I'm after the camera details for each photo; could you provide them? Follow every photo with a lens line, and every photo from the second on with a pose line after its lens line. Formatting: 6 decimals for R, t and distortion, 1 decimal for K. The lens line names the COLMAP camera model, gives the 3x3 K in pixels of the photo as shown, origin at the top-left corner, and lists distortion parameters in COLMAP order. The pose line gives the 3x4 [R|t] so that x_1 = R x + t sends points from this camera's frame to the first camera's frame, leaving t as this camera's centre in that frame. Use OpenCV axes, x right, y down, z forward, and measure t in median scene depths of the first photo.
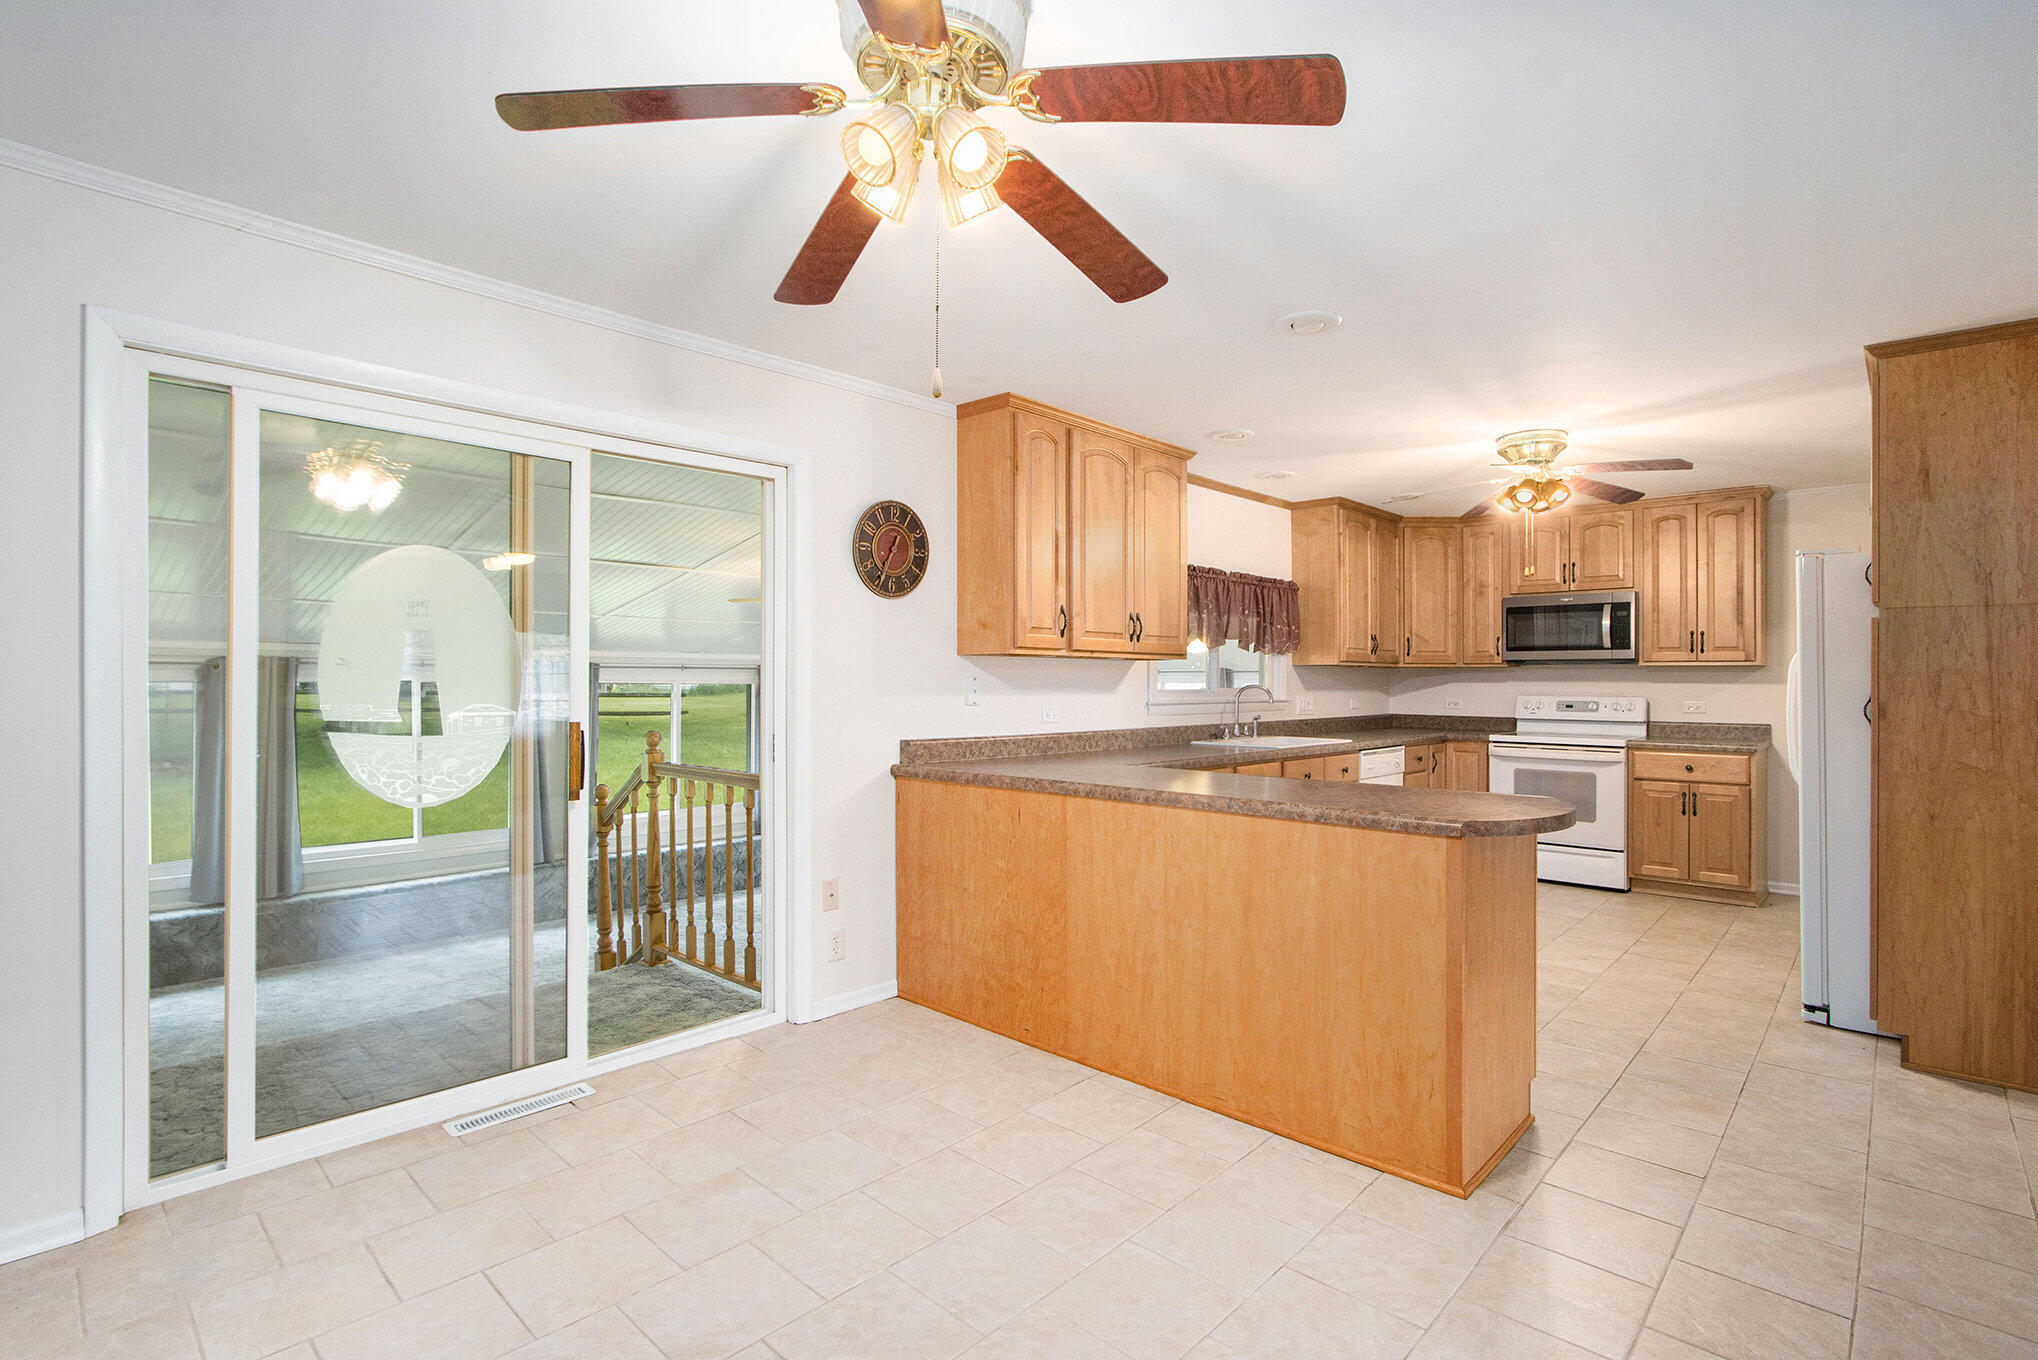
lens RADIAL K [[984.6, 0, 1019.0], [0, 984.6, 680.0], [0, 0, 1]] dist [-0.000694, -0.000224]
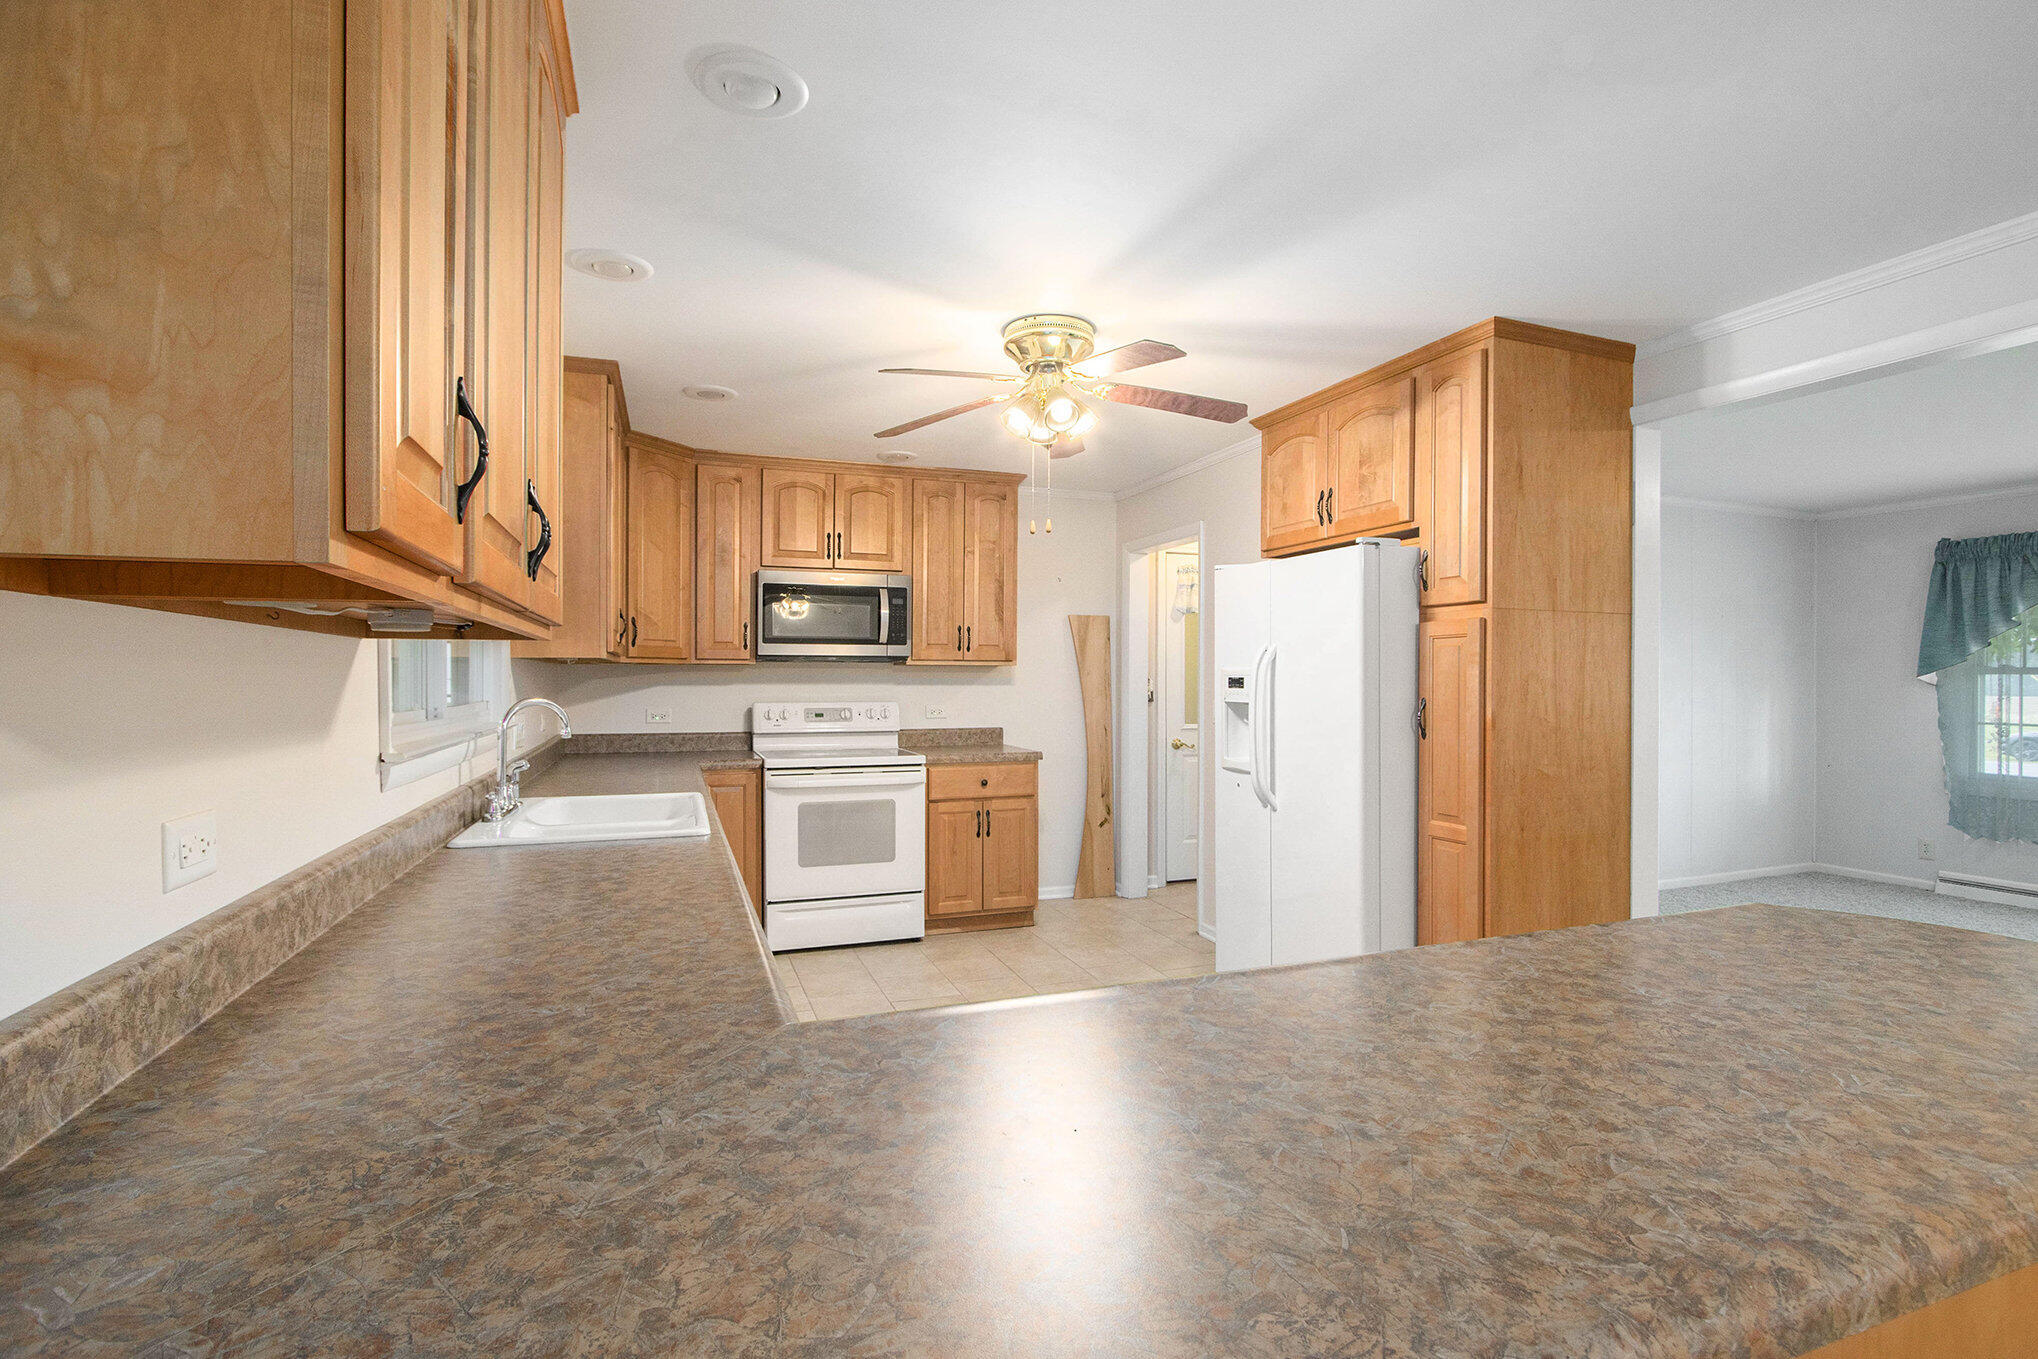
lens RADIAL K [[991.2, 0, 1025.0], [0, 991.2, 686.1], [0, 0, 1]] dist [-0.028445, -0.000204]
pose [[0.457370, -0.009432, 0.889227, -0.080299], [0.000097, 0.999944, 0.010557, -0.005409], [-0.889277, -0.004742, 0.457345, 0.546339]]
